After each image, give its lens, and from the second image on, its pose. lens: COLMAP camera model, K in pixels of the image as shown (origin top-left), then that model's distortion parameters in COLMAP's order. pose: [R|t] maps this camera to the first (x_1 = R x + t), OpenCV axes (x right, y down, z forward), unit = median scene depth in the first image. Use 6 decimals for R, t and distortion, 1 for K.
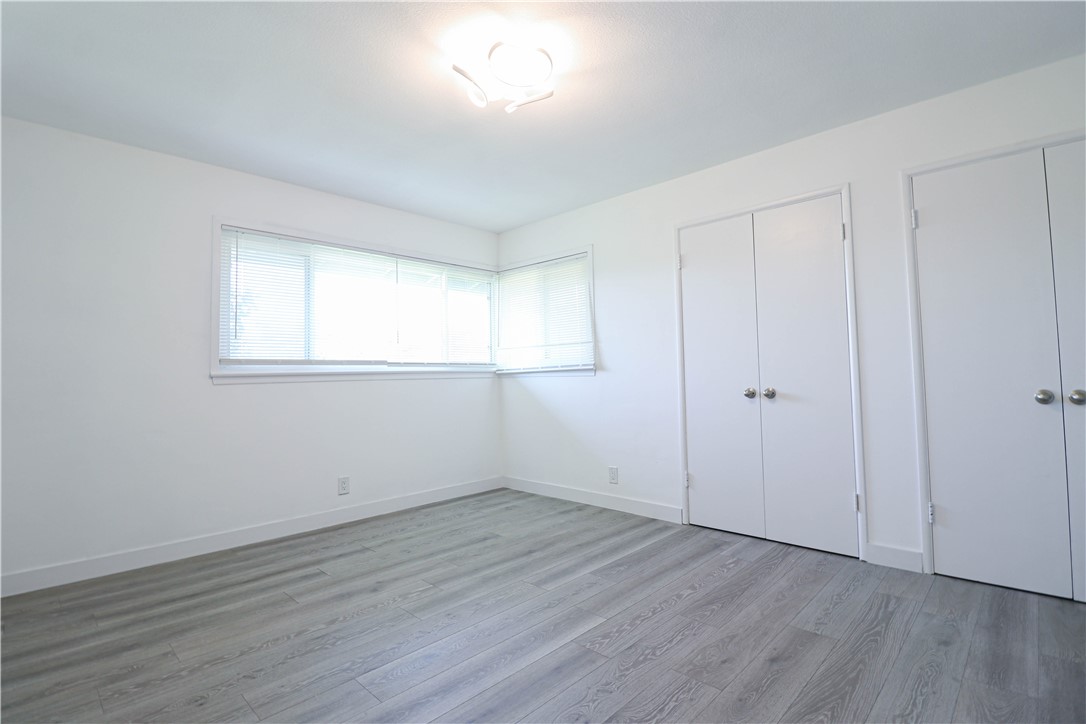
lens RADIAL K [[501.0, 0, 544.5], [0, 501.0, 351.7], [0, 0, 1]] dist [0.000687, -0.014160]
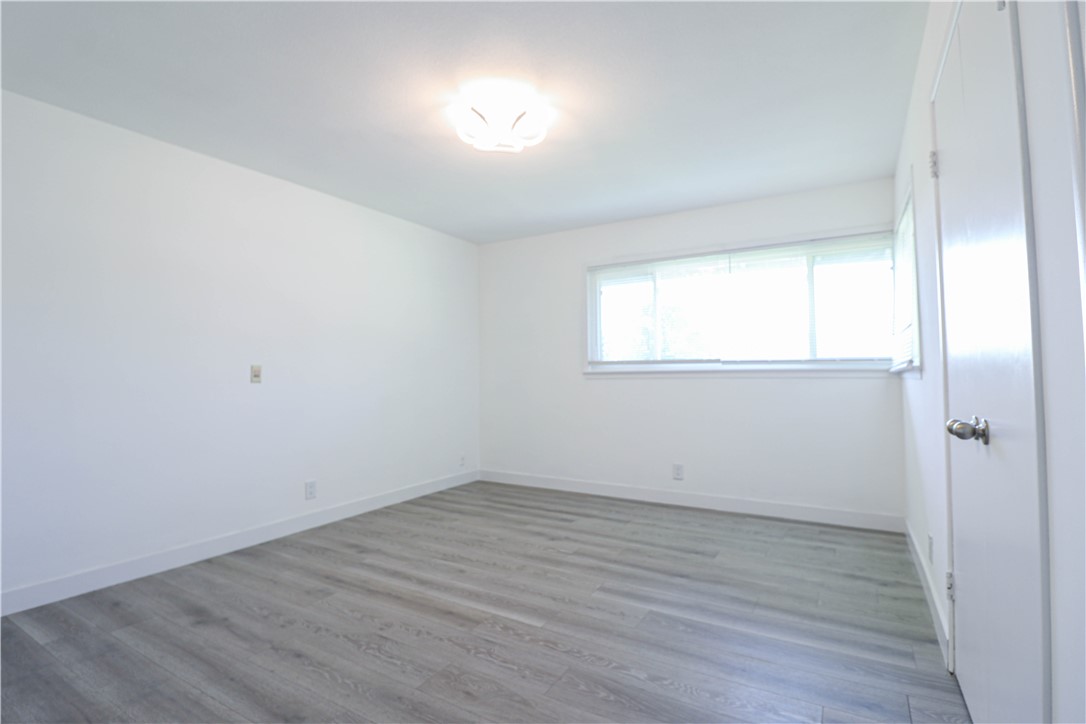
lens RADIAL K [[501.0, 0, 544.5], [0, 501.0, 351.7], [0, 0, 1]] dist [0.000687, -0.014160]
pose [[0.253979, -0.028506, -0.966789, 0.958453], [0.043339, 0.998897, -0.018067, 0.010093], [0.966238, -0.037311, 0.254935, 0.679456]]
